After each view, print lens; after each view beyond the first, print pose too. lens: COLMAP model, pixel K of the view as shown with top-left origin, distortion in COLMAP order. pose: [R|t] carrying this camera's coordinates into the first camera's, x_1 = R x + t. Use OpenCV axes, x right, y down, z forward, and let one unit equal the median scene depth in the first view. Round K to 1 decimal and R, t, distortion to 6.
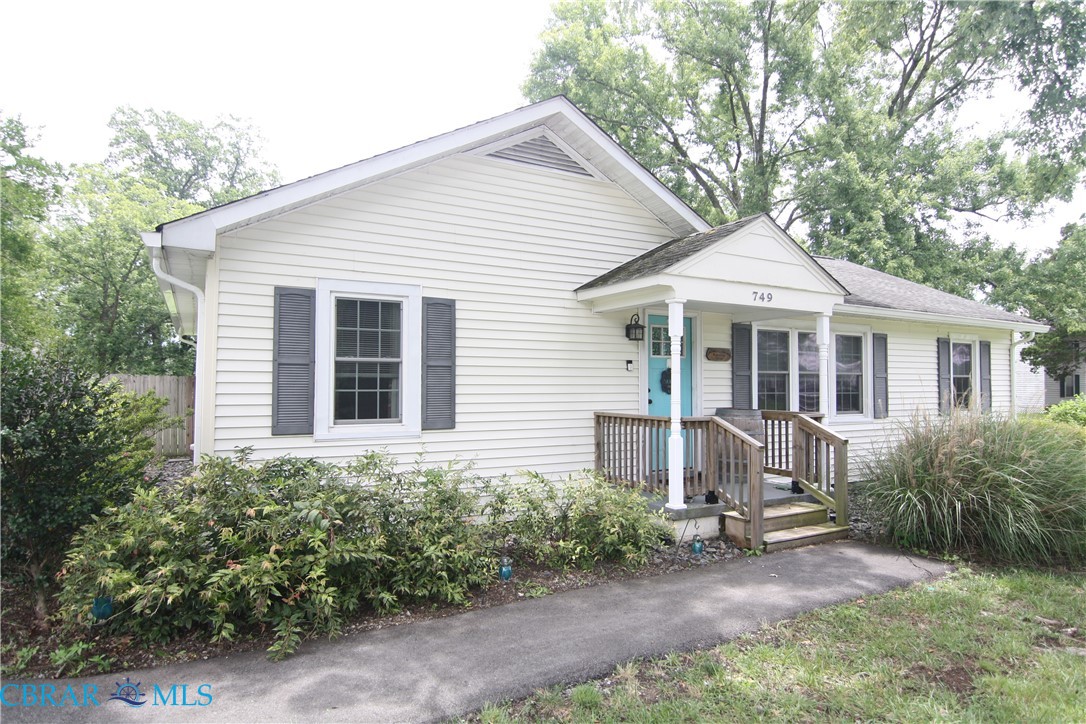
lens RADIAL K [[643.8, 0, 543.0], [0, 643.8, 362.0], [0, 0, 1]] dist [-0.004232, -0.003648]
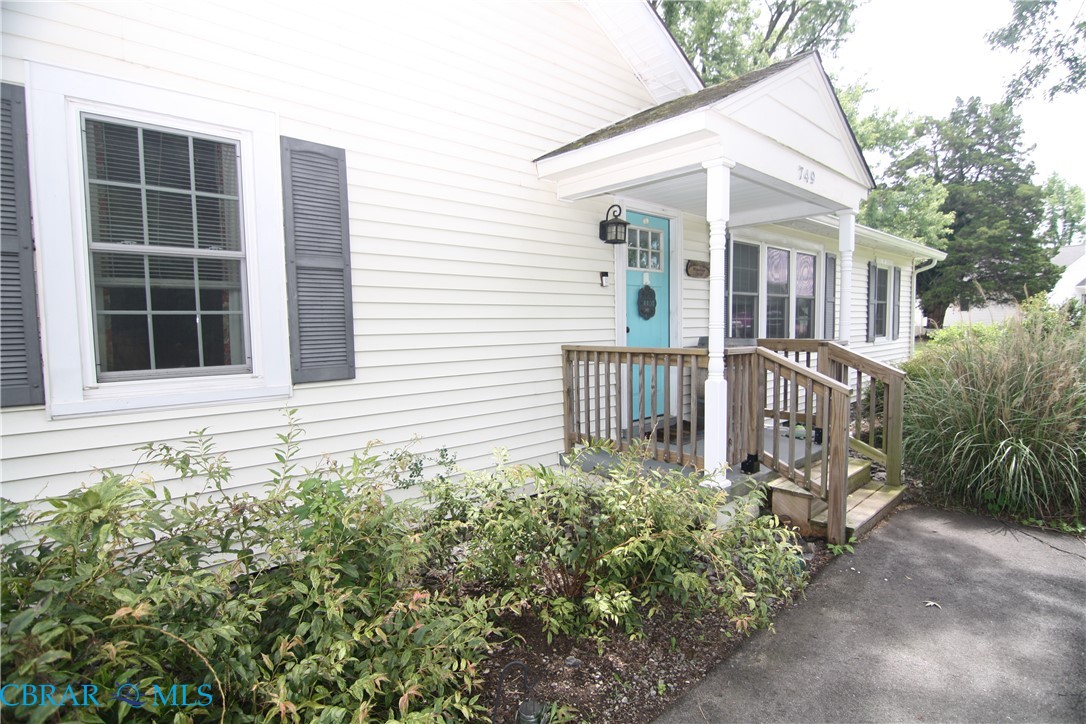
lens RADIAL K [[557.3, 0, 551.6], [0, 557.3, 359.9], [0, 0, 1]] dist [-0.006278, -0.000633]
pose [[0.971944, -0.030724, 0.233199, -0.081052], [0.007855, 0.995119, 0.098368, 0.038683], [-0.235083, -0.093776, 0.967441, 0.476622]]
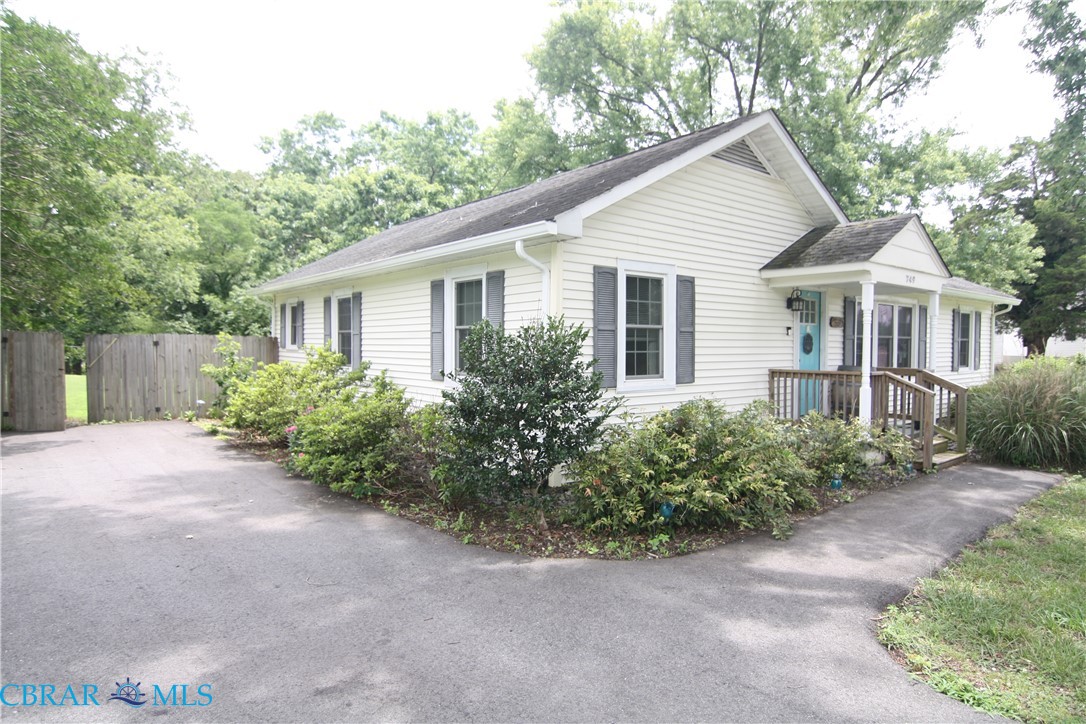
lens RADIAL K [[643.8, 0, 543.0], [0, 643.8, 362.0], [0, 0, 1]] dist [-0.004232, -0.003648]
pose [[0.985421, -0.002922, 0.170106, -0.631302], [-0.007827, 0.998015, 0.062485, -0.010276], [-0.169951, -0.062906, 0.983443, -0.159734]]
